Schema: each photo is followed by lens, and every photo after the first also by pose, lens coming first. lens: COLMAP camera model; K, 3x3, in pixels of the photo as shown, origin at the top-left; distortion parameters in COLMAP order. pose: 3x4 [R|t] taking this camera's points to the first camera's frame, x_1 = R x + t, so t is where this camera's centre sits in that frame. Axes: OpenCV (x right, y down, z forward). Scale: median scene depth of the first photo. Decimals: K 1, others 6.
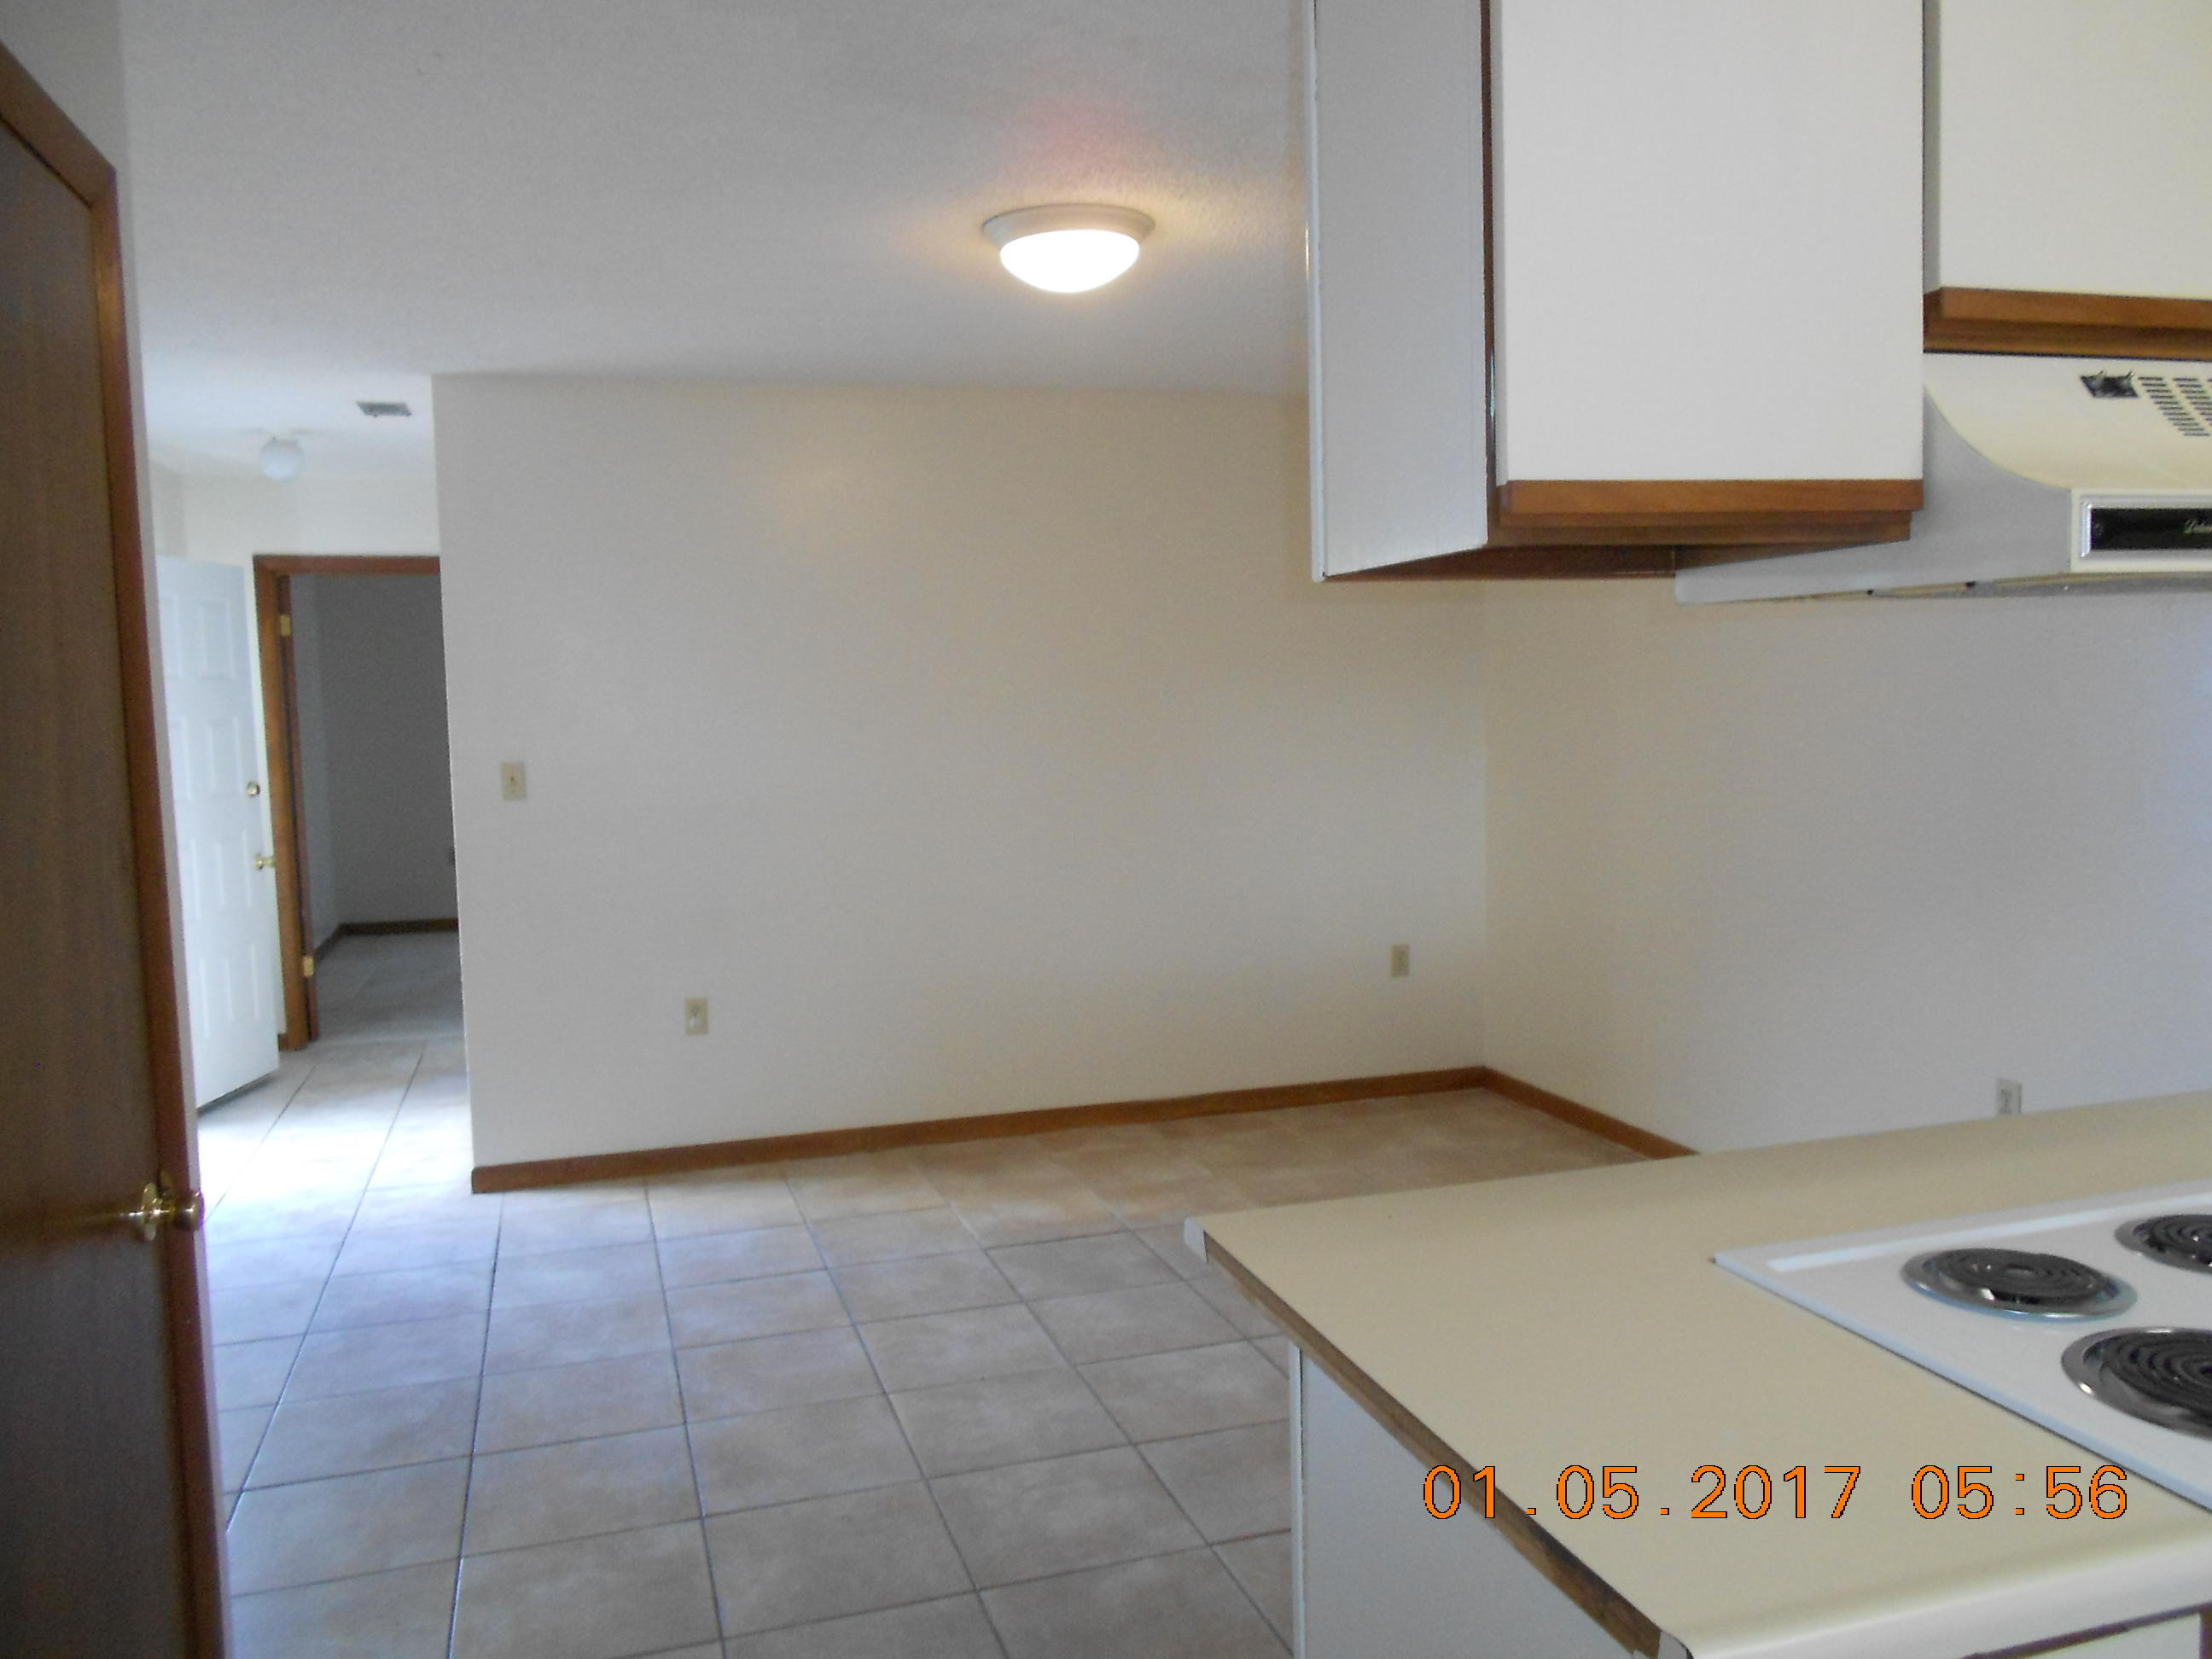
lens RADIAL K [[1702.4, 0, 1102.1], [0, 1702.4, 843.6], [0, 0, 1]] dist [-0.001509, 0.003607]
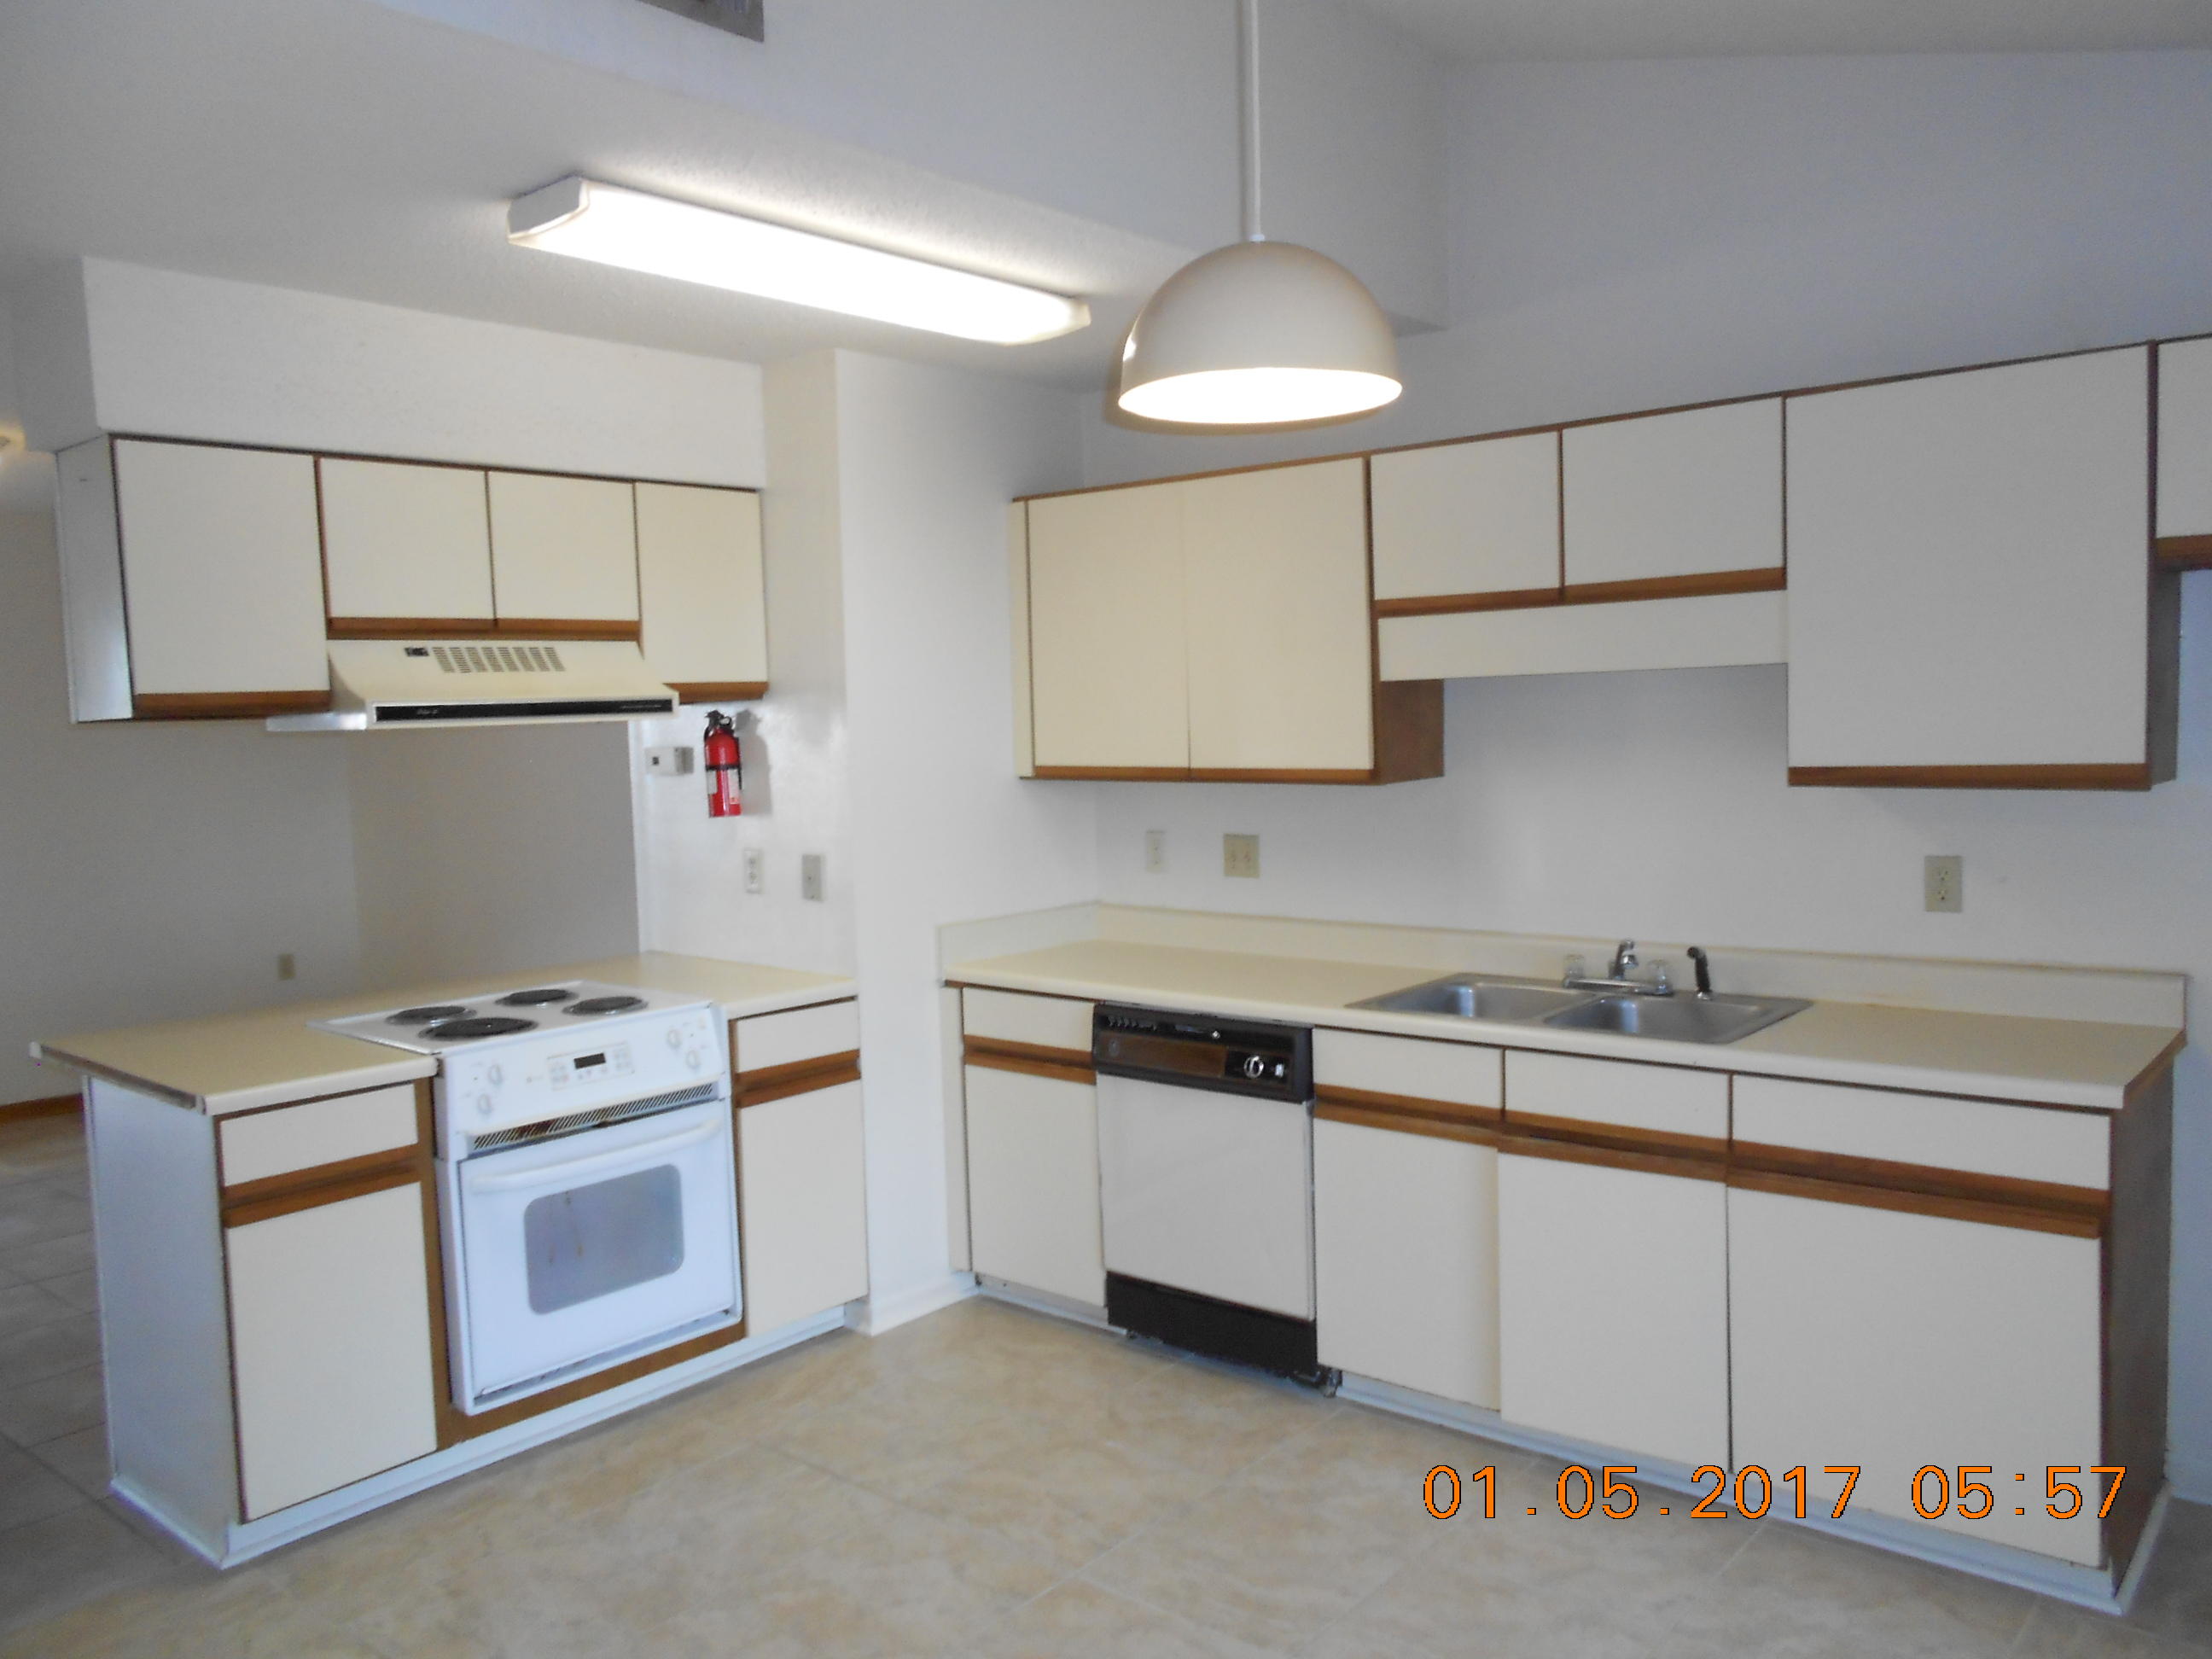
lens RADIAL K [[1702.4, 0, 1096.7], [0, 1702.4, 843.7], [0, 0, 1]] dist [-0.001509, 0.003607]
pose [[0.847374, -0.034390, 0.529882, 0.065853], [0.051167, 0.998545, -0.017018, 0.108182], [-0.528526, 0.041533, 0.847901, -1.514874]]
